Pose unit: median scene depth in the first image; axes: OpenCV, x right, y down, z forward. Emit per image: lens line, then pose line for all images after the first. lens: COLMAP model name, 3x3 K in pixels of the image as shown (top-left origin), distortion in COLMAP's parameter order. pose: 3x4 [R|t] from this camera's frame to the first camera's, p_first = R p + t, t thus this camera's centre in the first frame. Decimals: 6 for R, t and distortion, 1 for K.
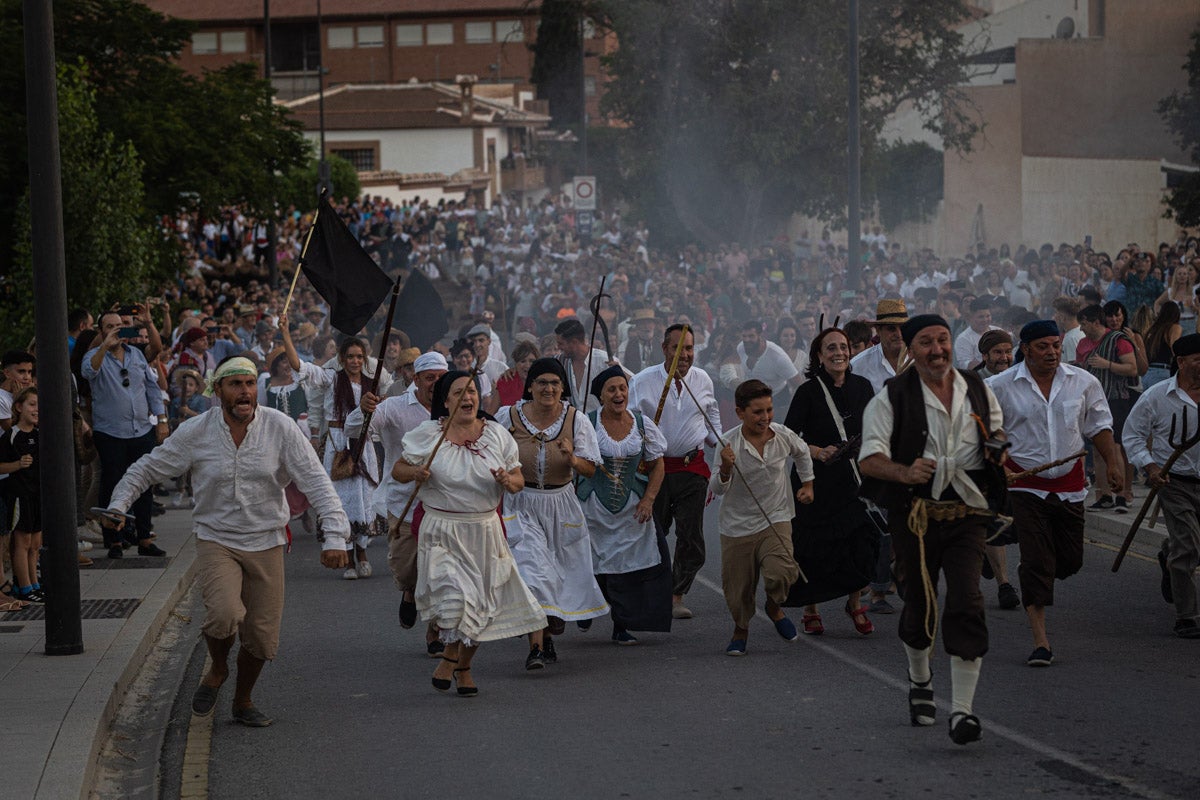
lens RADIAL K [[3490.7, 0, 724.4], [0, 3490.7, 601.8], [0, 0, 1]] dist [0.050931, -1.394911]
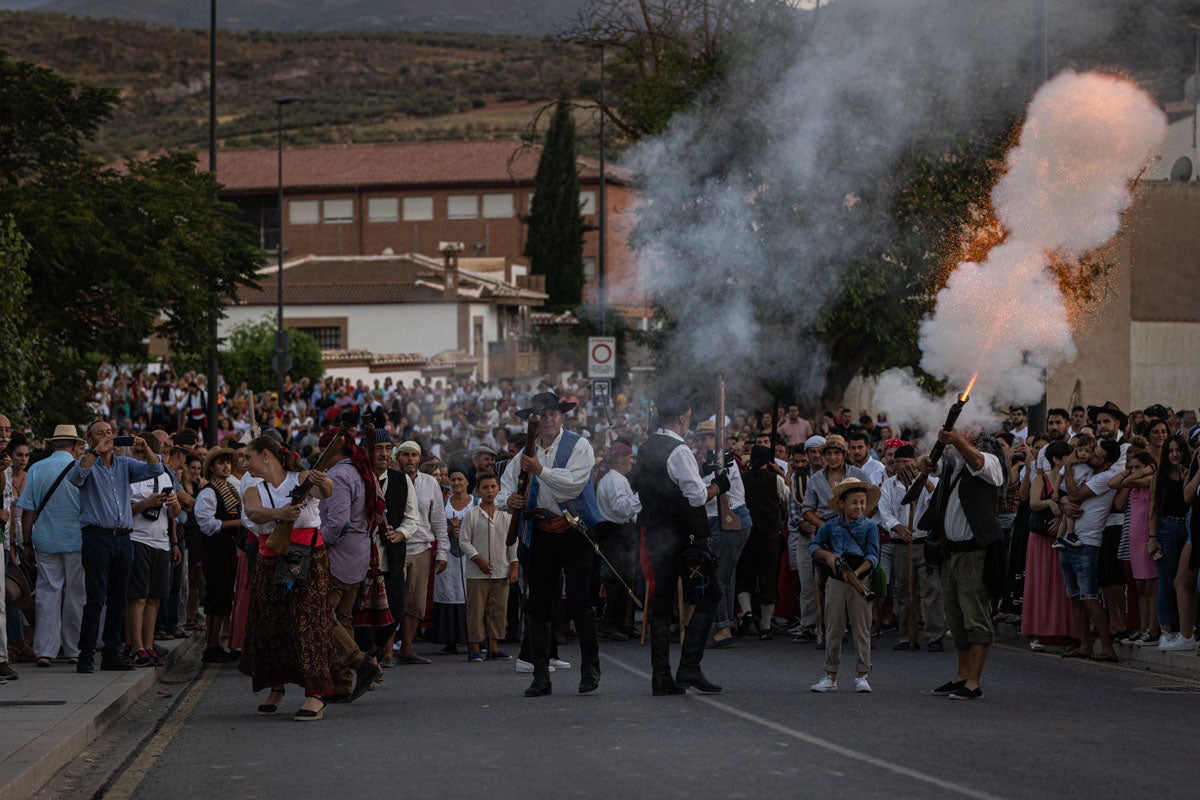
lens RADIAL K [[3379.3, 0, 600.0], [0, 3379.3, 400.0], [0, 0, 1]] dist [-0.182671, -0.110937]
pose [[0.999772, 0.005972, -0.020517, -0.020427], [-0.008759, 0.990320, -0.138524, 0.000847], [0.019491, 0.138672, 0.990147, 0.191885]]
